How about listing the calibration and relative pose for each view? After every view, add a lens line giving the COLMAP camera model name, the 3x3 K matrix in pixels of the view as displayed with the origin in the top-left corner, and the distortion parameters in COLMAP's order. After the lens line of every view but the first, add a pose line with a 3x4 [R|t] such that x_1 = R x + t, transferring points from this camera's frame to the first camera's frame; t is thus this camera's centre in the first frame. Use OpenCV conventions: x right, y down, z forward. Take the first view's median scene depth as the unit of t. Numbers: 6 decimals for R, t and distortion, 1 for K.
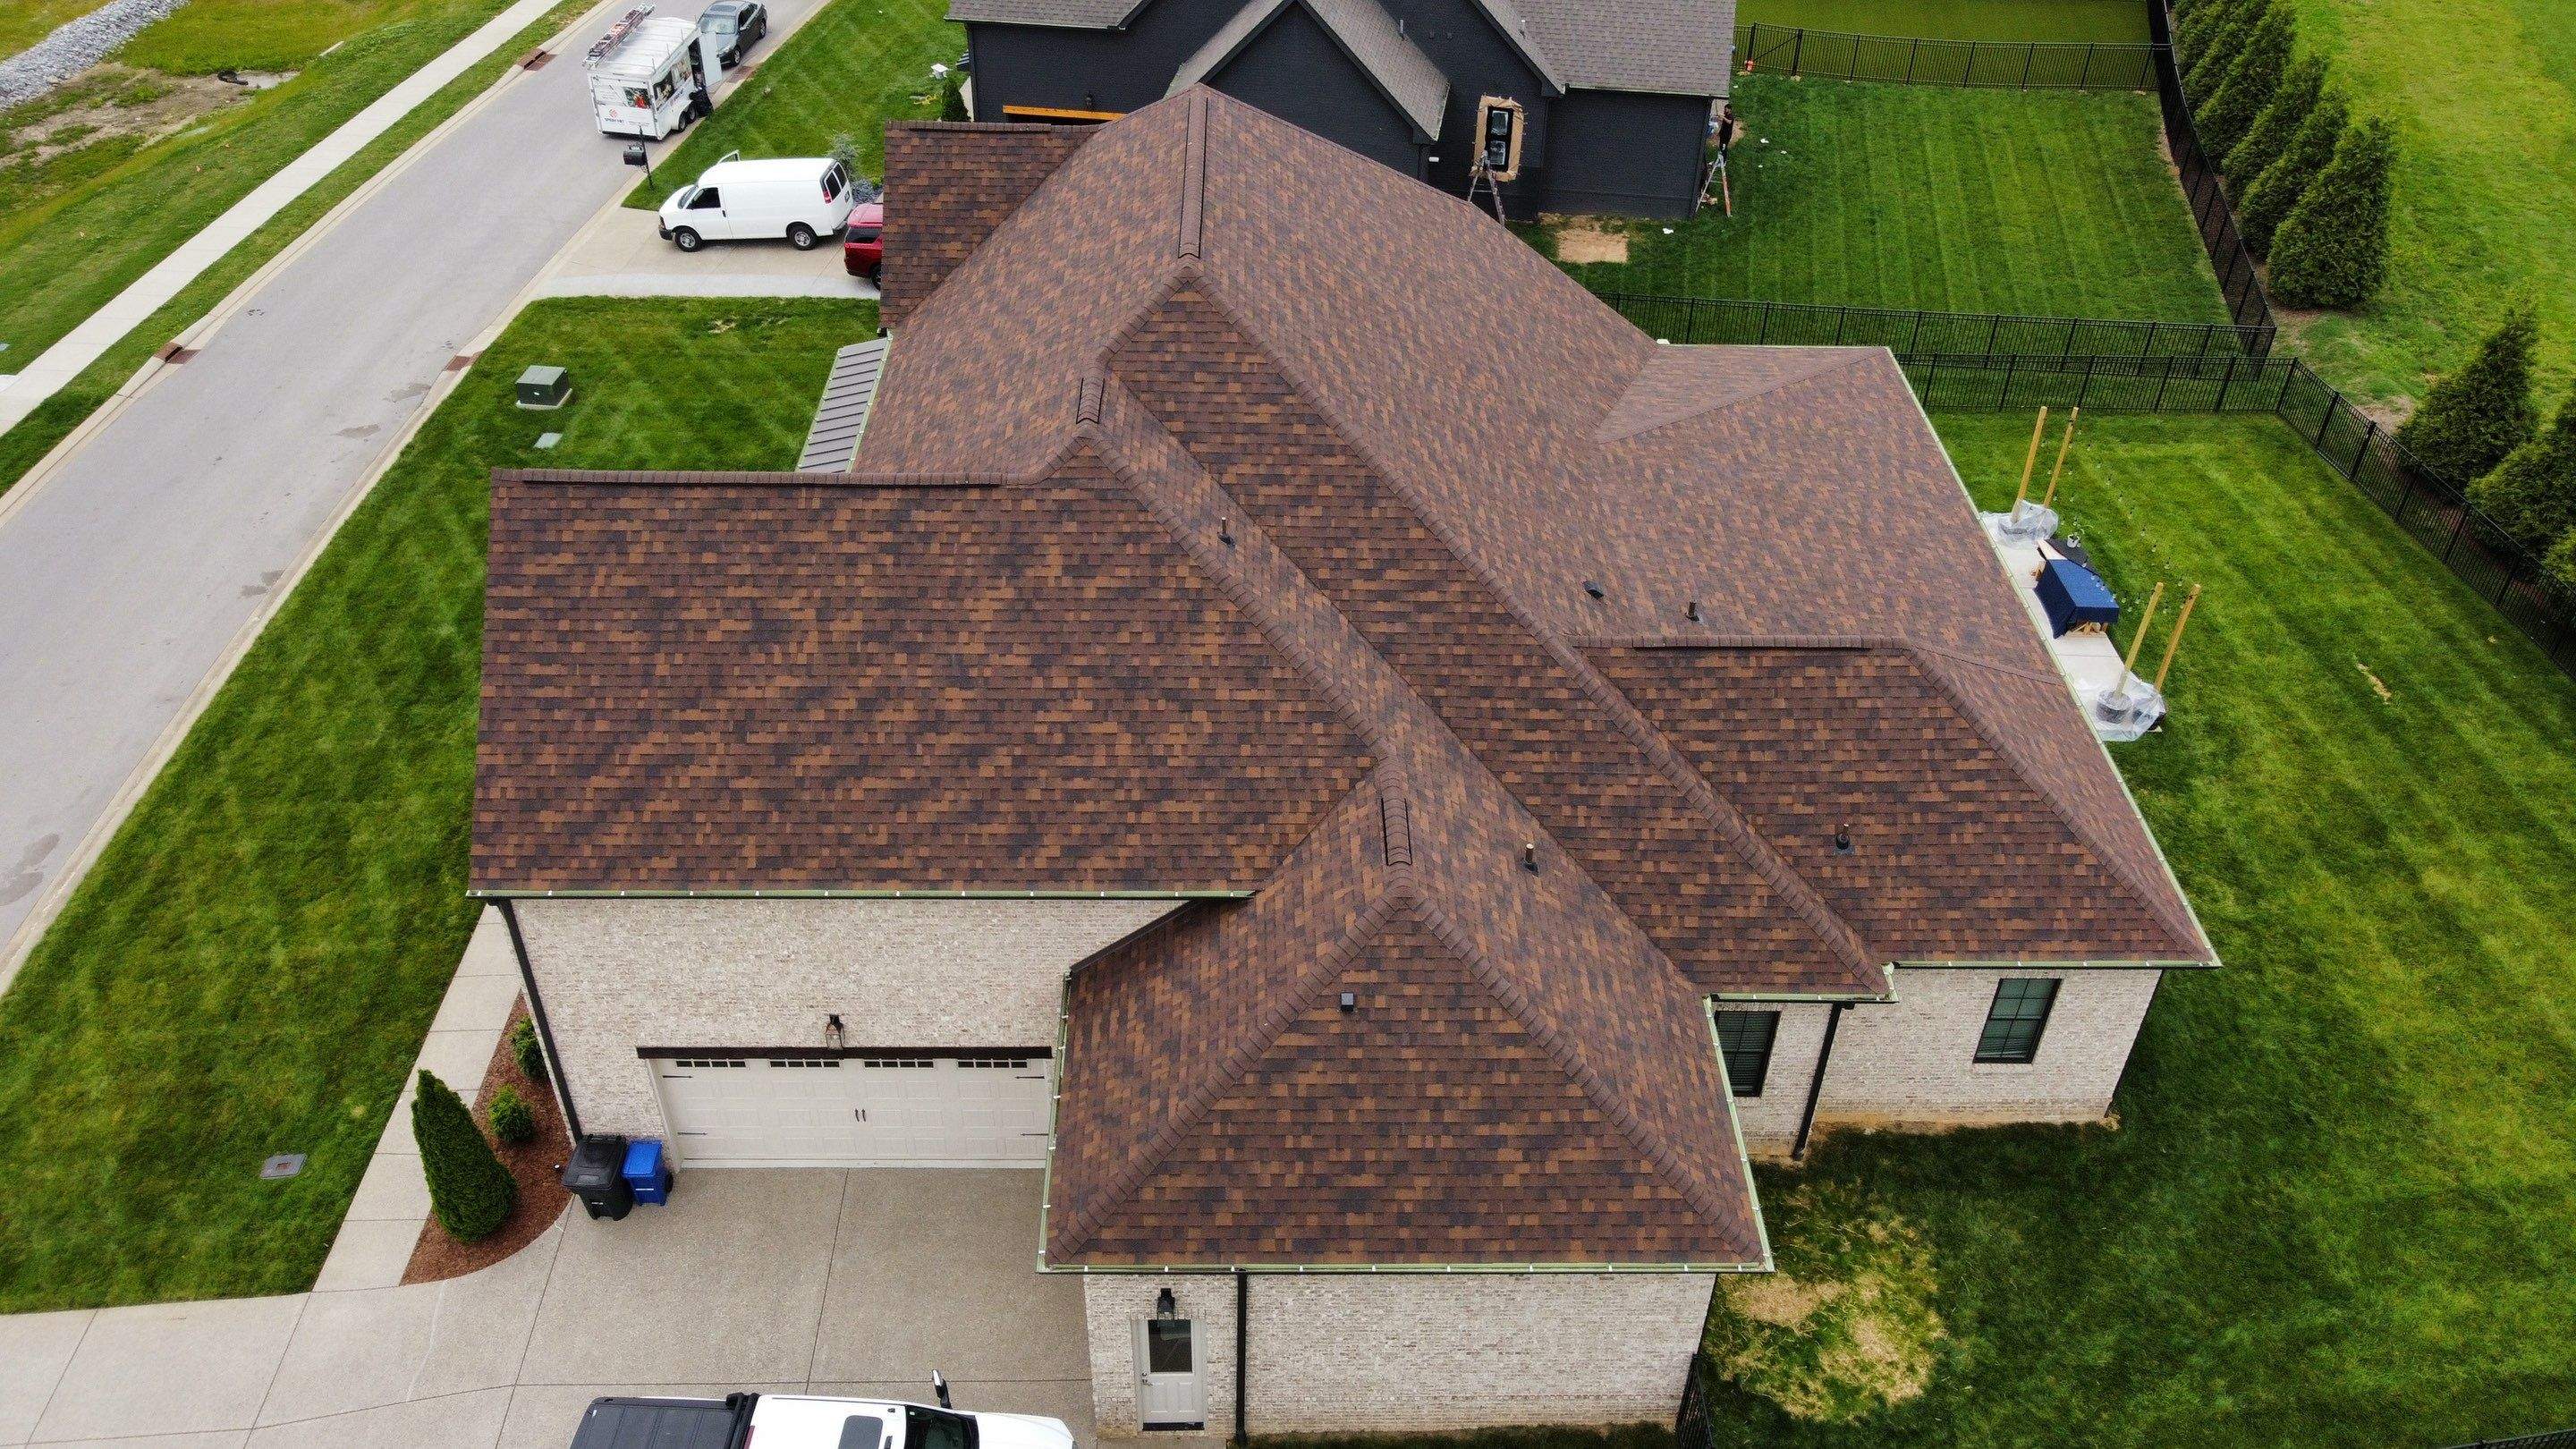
lens RADIAL K [[1949.7, 0, 1288.0], [0, 1949.7, 724.5], [0, 0, 1]] dist [0.006086, 0.003876]
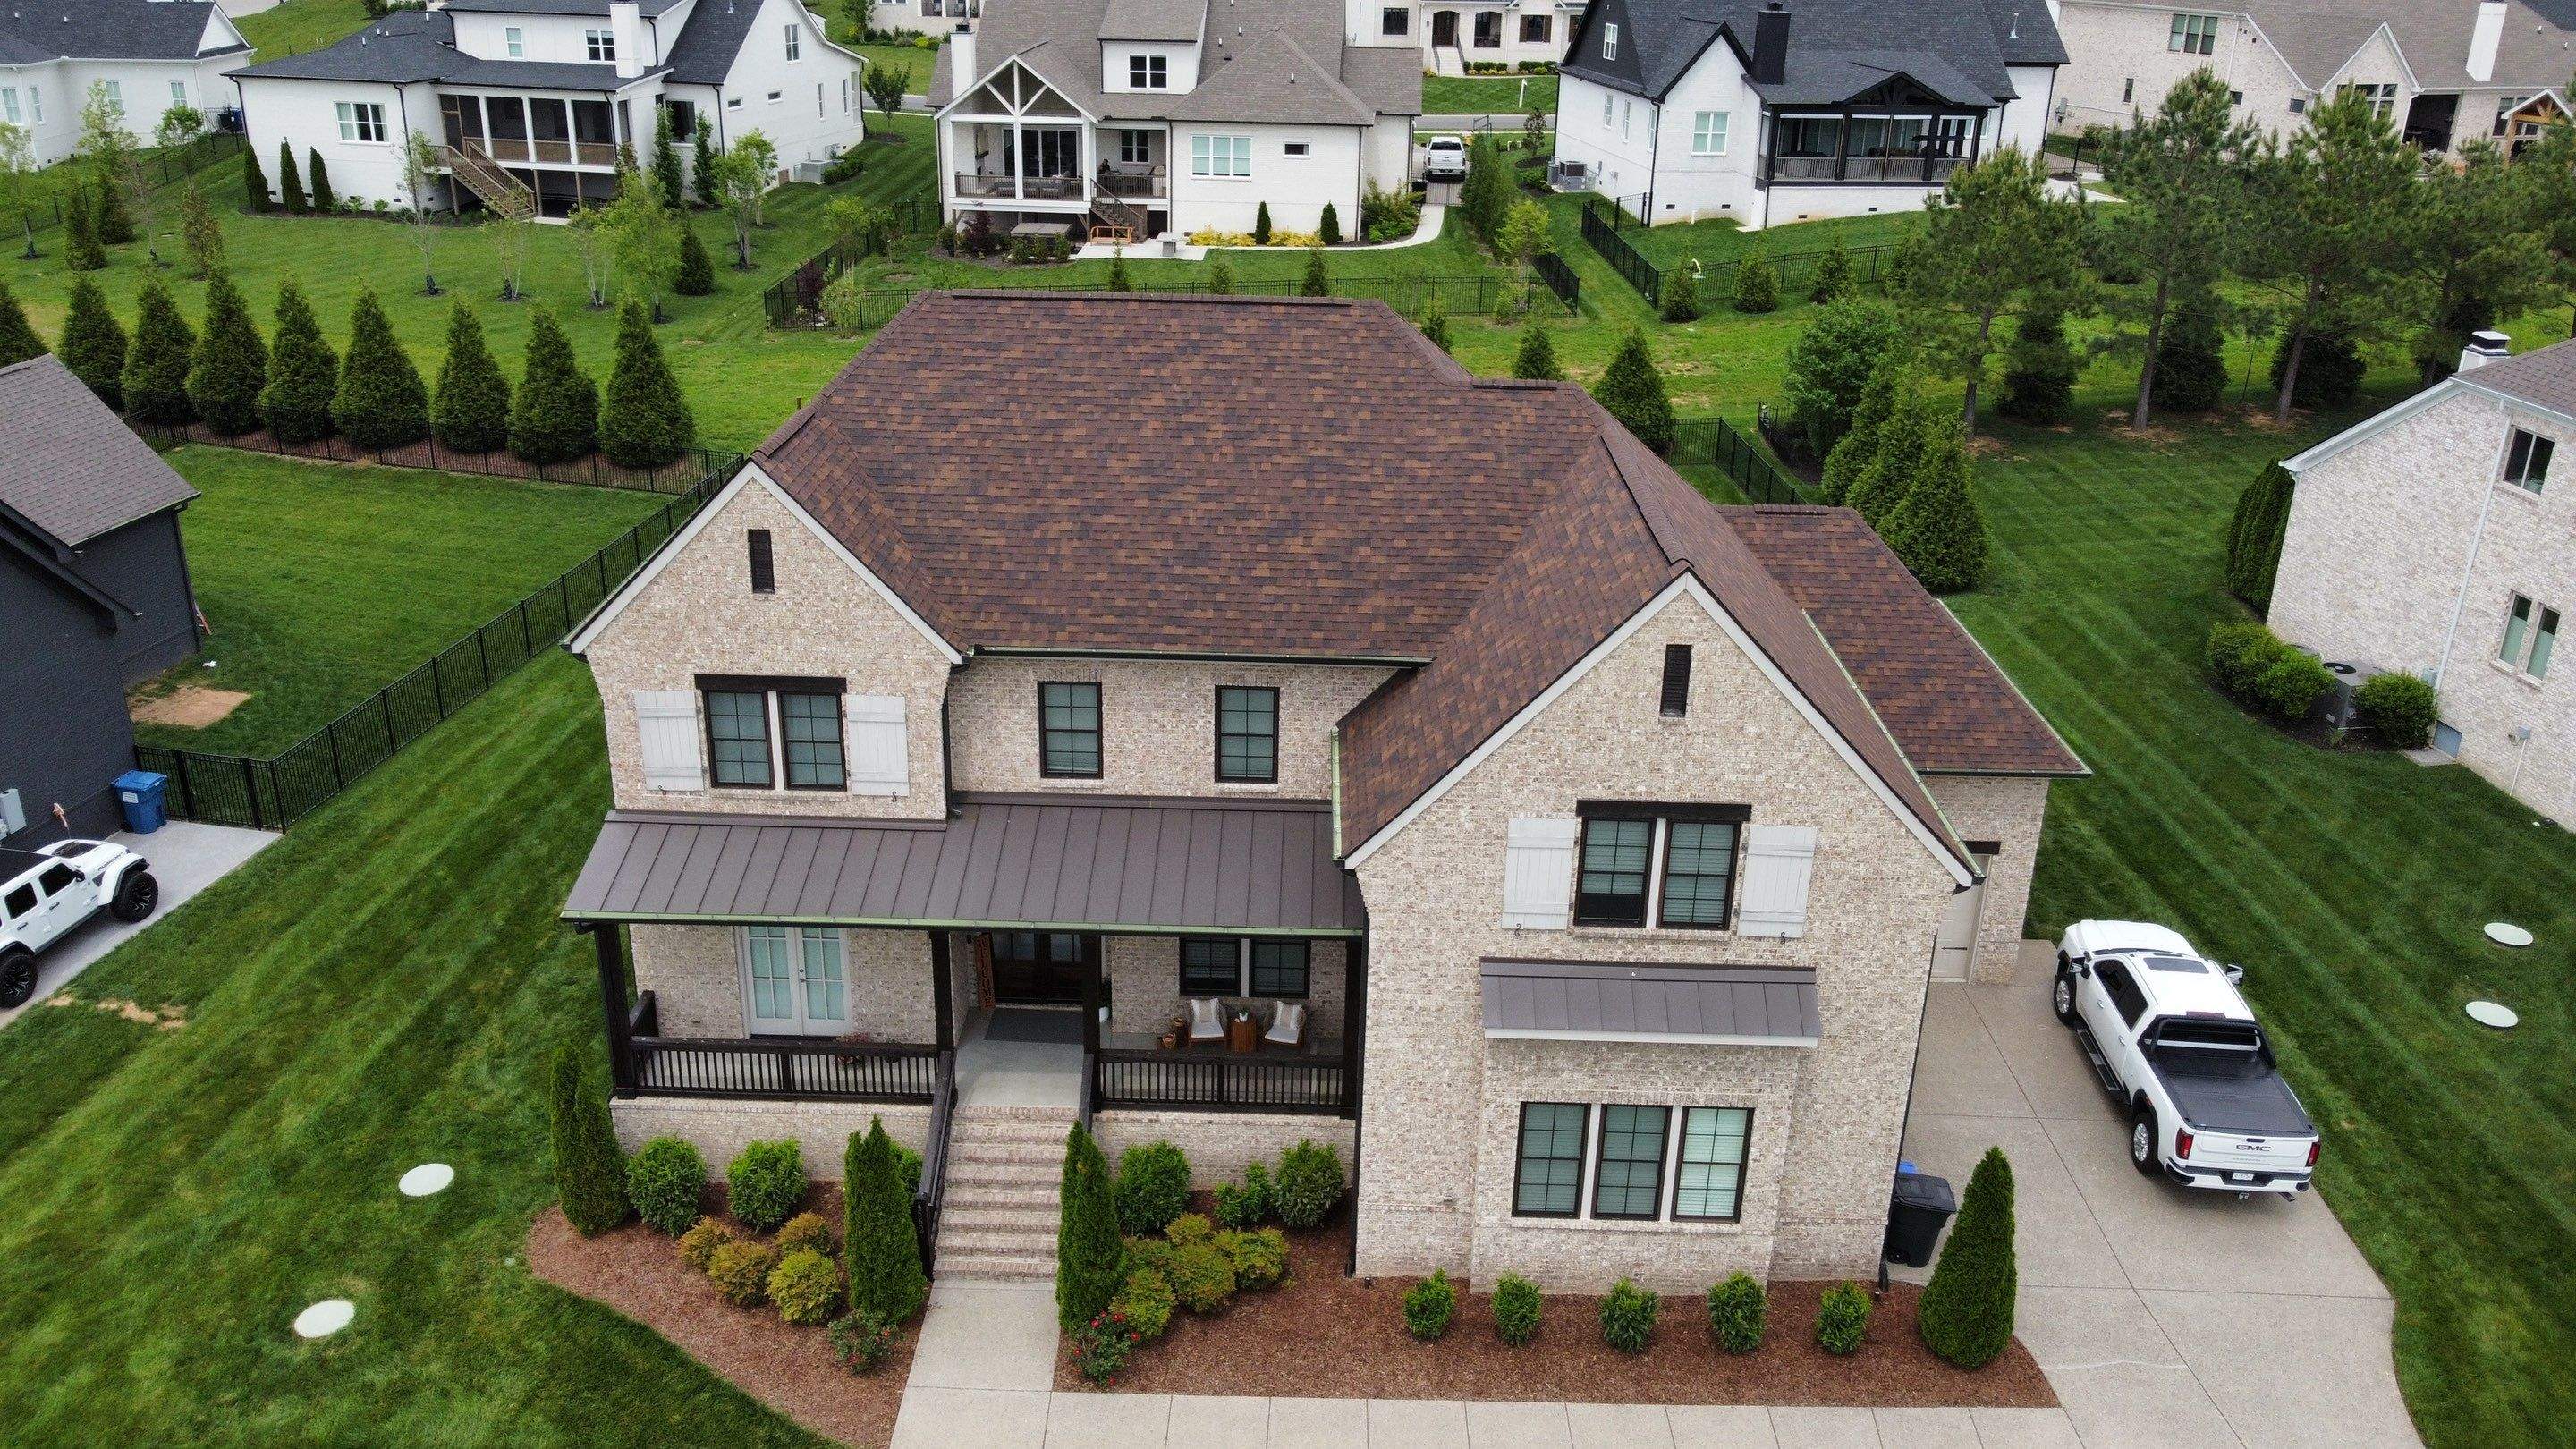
lens RADIAL K [[1978.9, 0, 1288.0], [0, 1978.9, 724.5], [0, 0, 1]] dist [-0.015613, 0.001379]
pose [[0.019017, -0.394667, 0.918627, -1.169156], [0.605518, 0.735675, 0.303530, -0.427675], [-0.795604, 0.550474, 0.252969, 0.890332]]
